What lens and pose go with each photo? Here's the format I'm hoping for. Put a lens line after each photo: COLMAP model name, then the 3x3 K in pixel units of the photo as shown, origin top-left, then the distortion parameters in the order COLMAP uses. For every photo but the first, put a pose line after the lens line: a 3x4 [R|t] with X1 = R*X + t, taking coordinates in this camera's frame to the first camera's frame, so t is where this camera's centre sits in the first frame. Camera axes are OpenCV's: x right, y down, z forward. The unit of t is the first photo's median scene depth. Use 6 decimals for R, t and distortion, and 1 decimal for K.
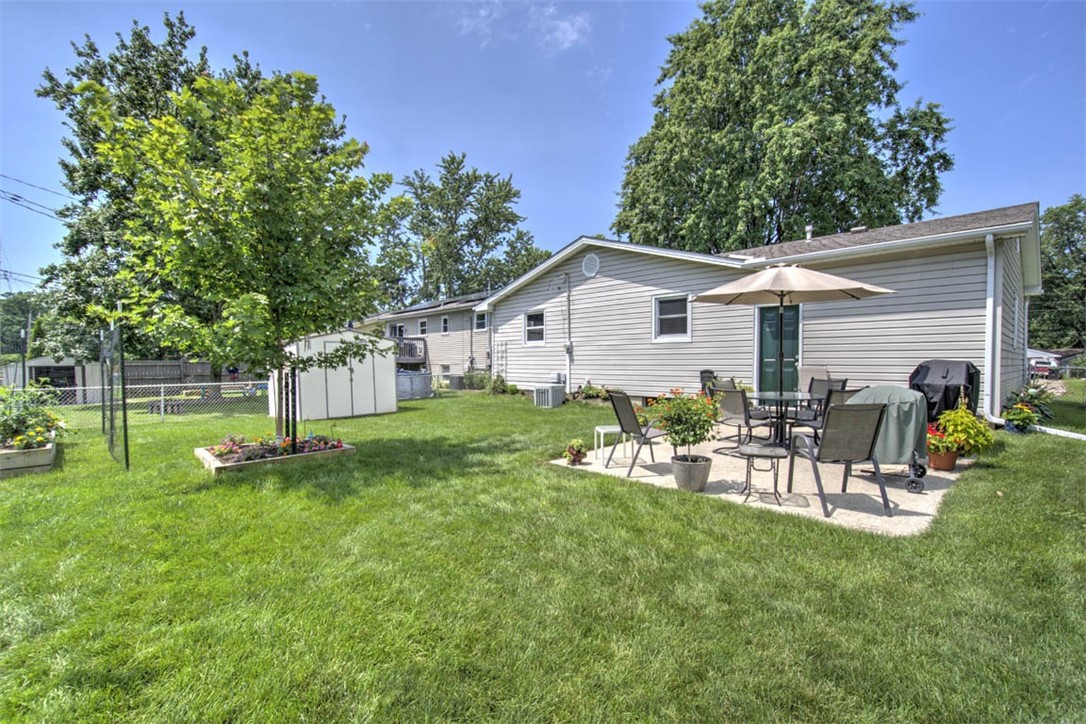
lens RADIAL K [[503.6, 0, 543.1], [0, 503.6, 362.6], [0, 0, 1]] dist [0.000231, 0.000011]
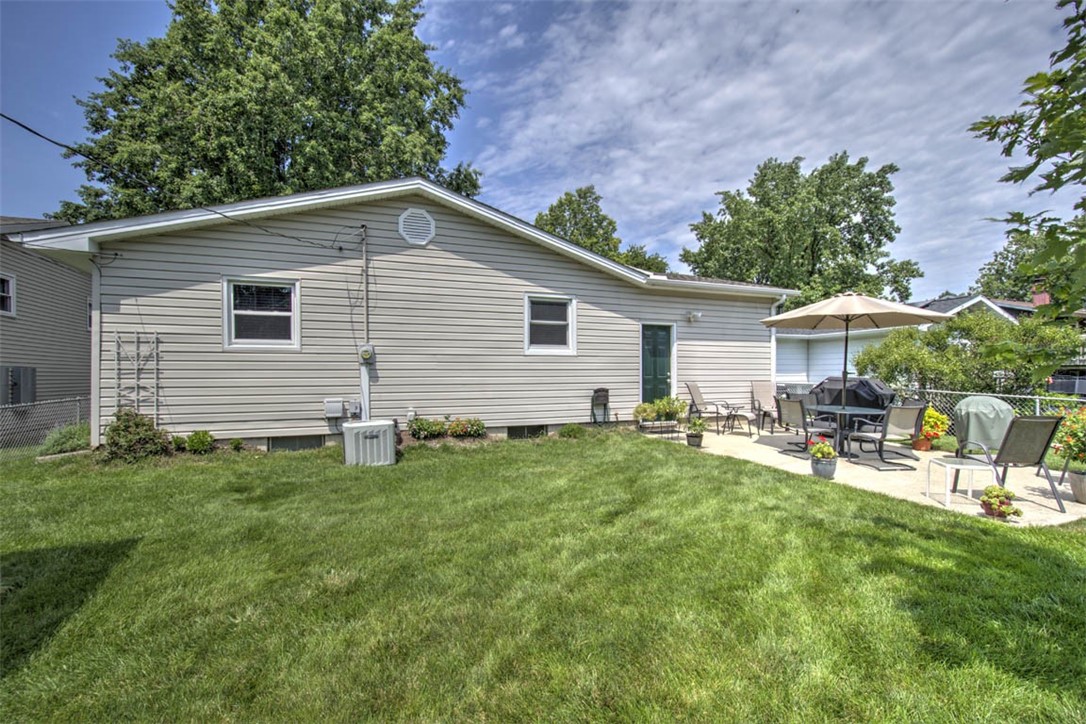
lens RADIAL K [[467.1, 0, 543.0], [0, 467.1, 367.7], [0, 0, 1]] dist [0.002064, 0.000267]
pose [[0.399930, 0.008750, 0.916504, -0.406048], [0.001710, 0.999946, -0.010292, -0.011486], [-0.916544, 0.005683, 0.399894, 0.670930]]
